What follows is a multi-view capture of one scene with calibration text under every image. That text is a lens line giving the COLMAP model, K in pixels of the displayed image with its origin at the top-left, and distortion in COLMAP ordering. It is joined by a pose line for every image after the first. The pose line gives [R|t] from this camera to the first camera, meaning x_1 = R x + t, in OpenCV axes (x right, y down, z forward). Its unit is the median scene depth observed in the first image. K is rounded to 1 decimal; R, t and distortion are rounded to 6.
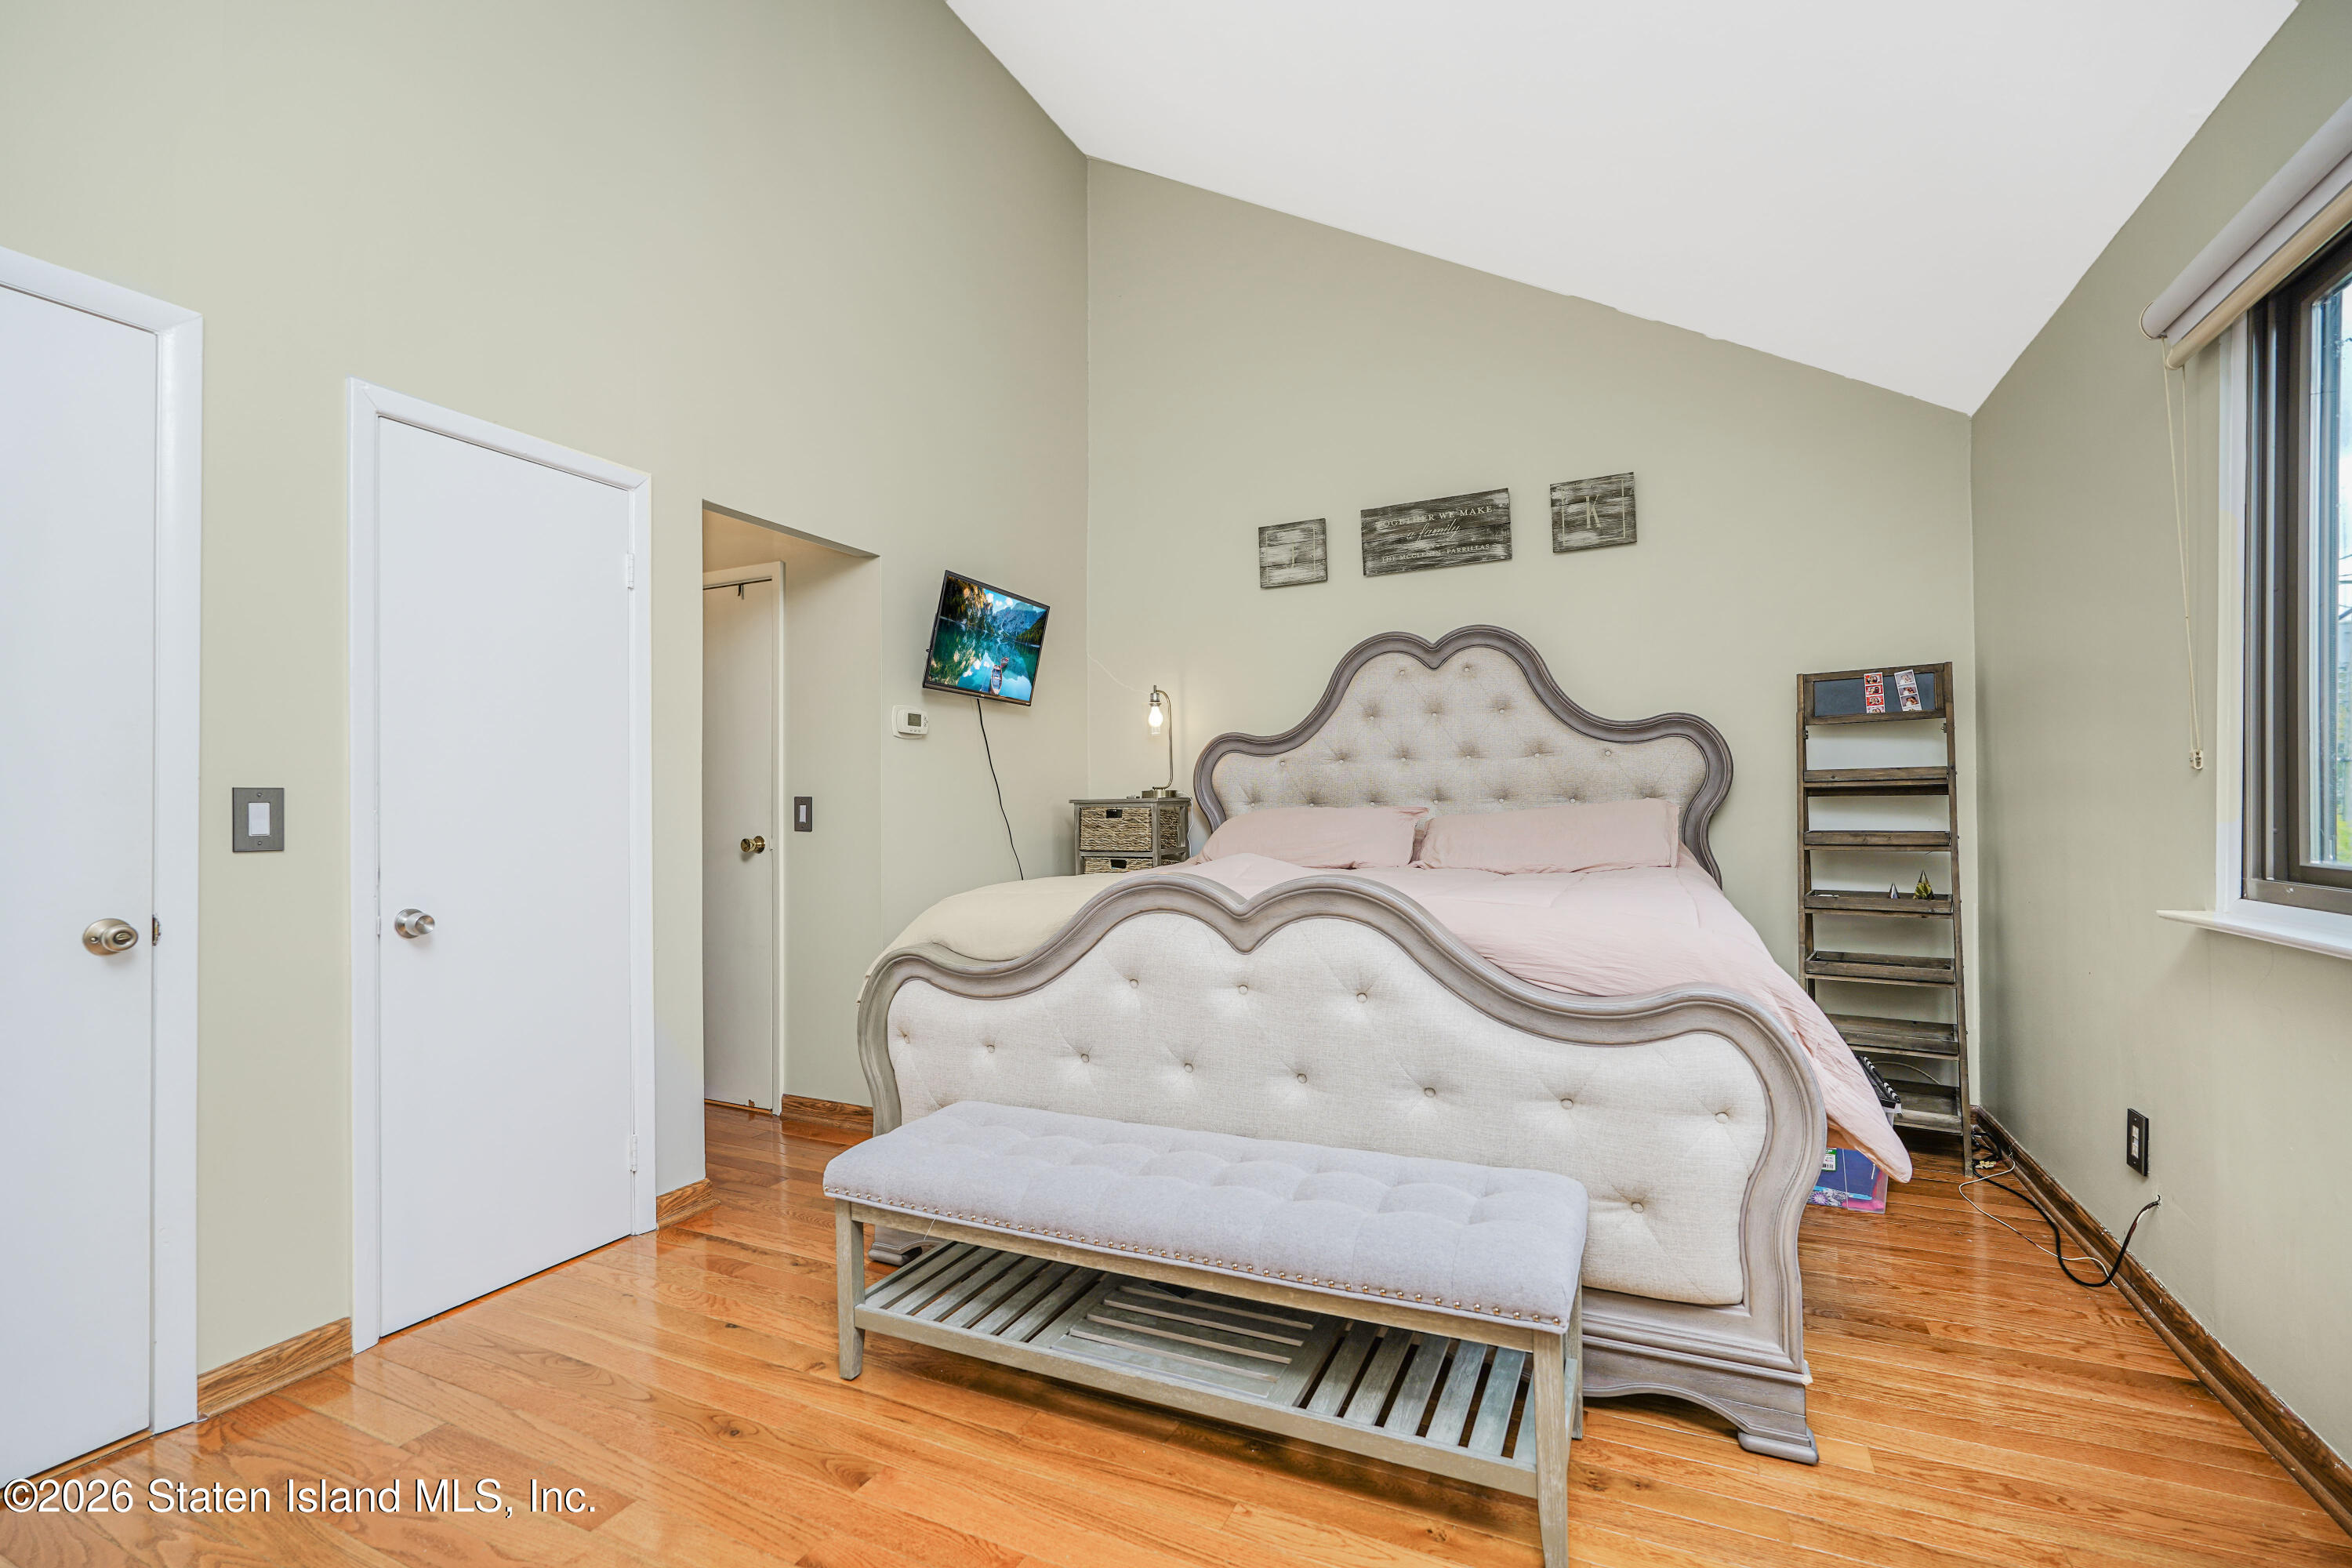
lens RADIAL K [[1051.1, 0, 1158.8], [0, 1051.1, 785.7], [0, 0, 1]] dist [-0.014744, 0.009483]
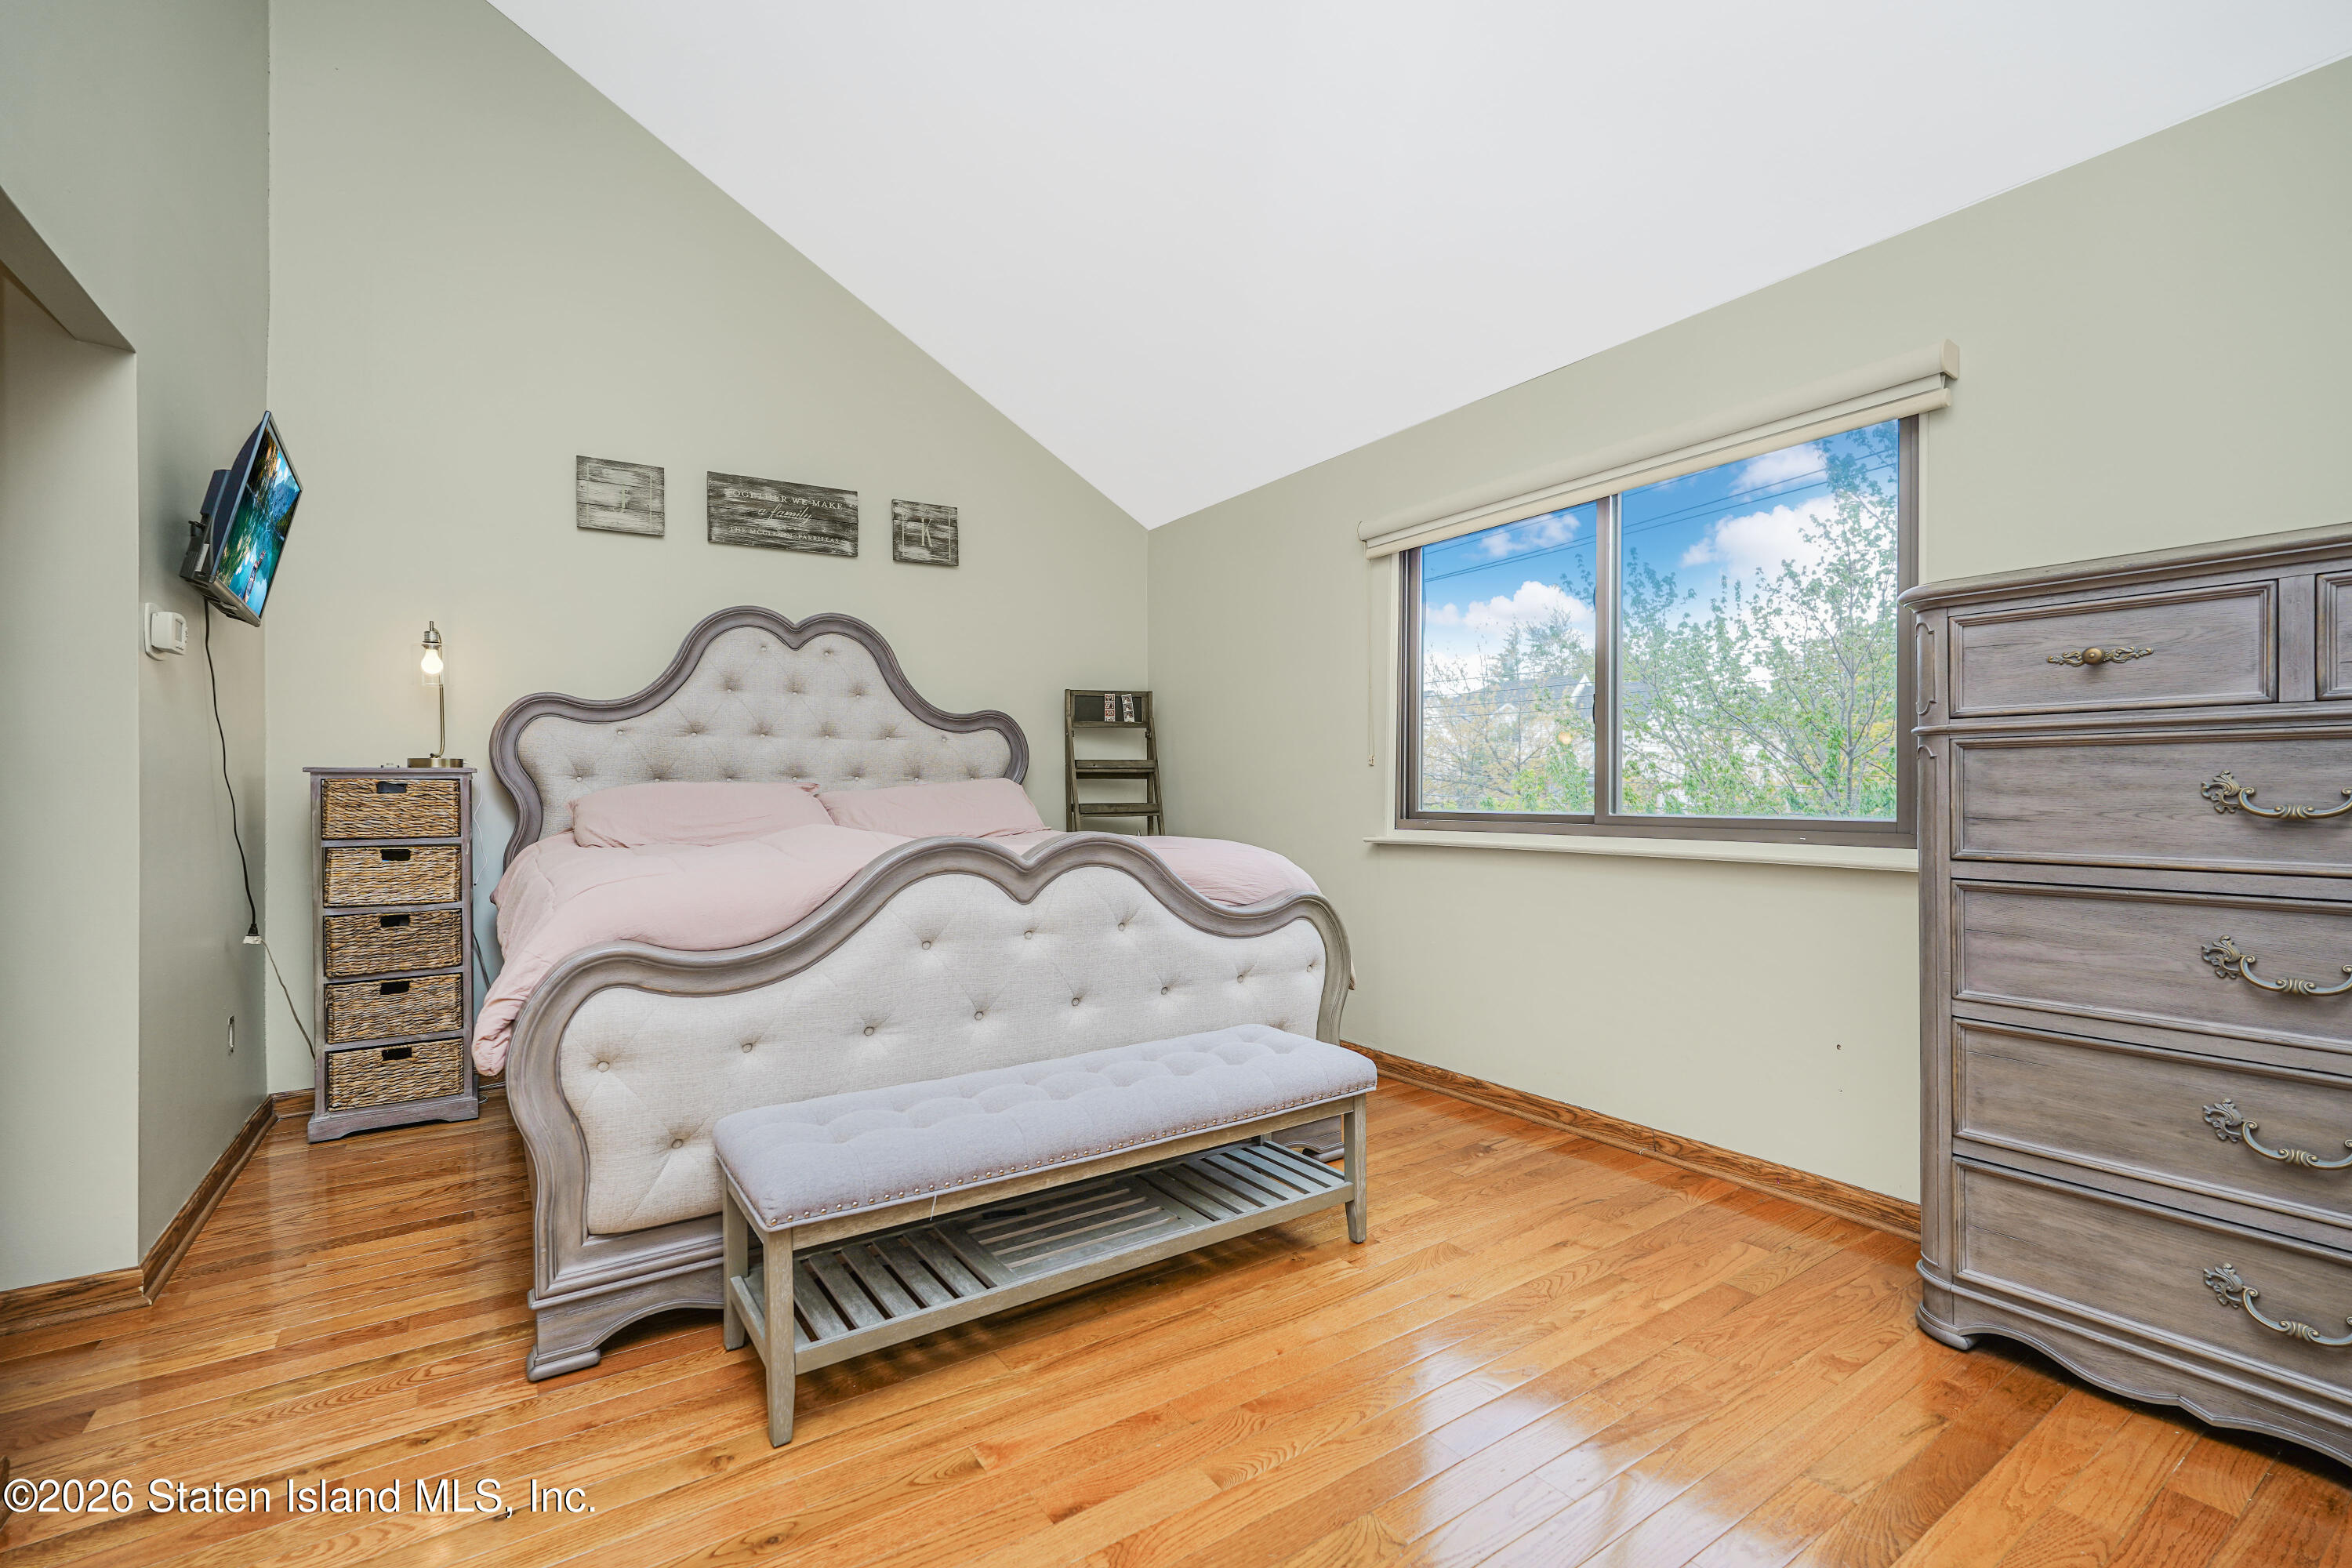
lens RADIAL K [[1051.1, 0, 1177.4], [0, 1051.1, 789.8], [0, 0, 1]] dist [-0.014744, 0.009483]
pose [[0.505438, 0.008580, 0.862821, -0.440000], [-0.019926, 0.999800, 0.001731, 0.017423], [-0.862633, -0.018068, 0.505507, 0.157595]]
